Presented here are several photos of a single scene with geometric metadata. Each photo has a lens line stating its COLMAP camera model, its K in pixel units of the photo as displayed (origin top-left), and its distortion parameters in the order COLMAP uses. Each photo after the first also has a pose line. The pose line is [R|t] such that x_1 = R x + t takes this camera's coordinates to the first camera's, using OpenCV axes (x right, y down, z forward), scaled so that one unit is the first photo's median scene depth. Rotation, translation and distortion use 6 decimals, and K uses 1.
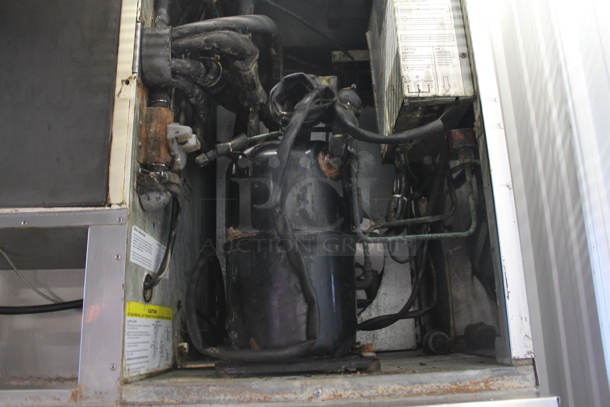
lens RADIAL K [[497.2, 0, 305.0], [0, 497.2, 203.5], [0, 0, 1]] dist [-0.146891, 0.108598]
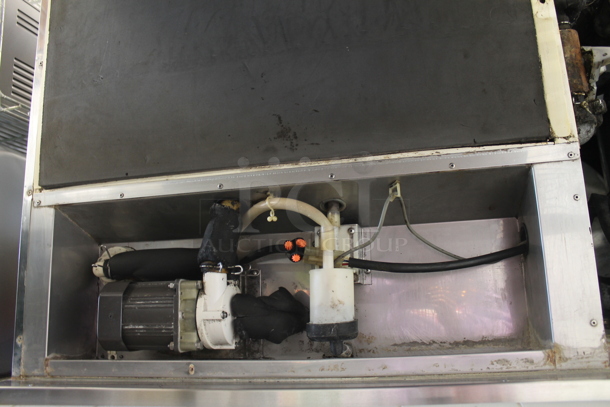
lens RADIAL K [[497.2, 0, 305.0], [0, 497.2, 203.5], [0, 0, 1]] dist [-0.146891, 0.108598]
pose [[0.981314, -0.046509, -0.186707, -0.676613], [0.055889, 0.997409, 0.045296, 0.053313], [0.184117, -0.054885, 0.981371, 0.070598]]
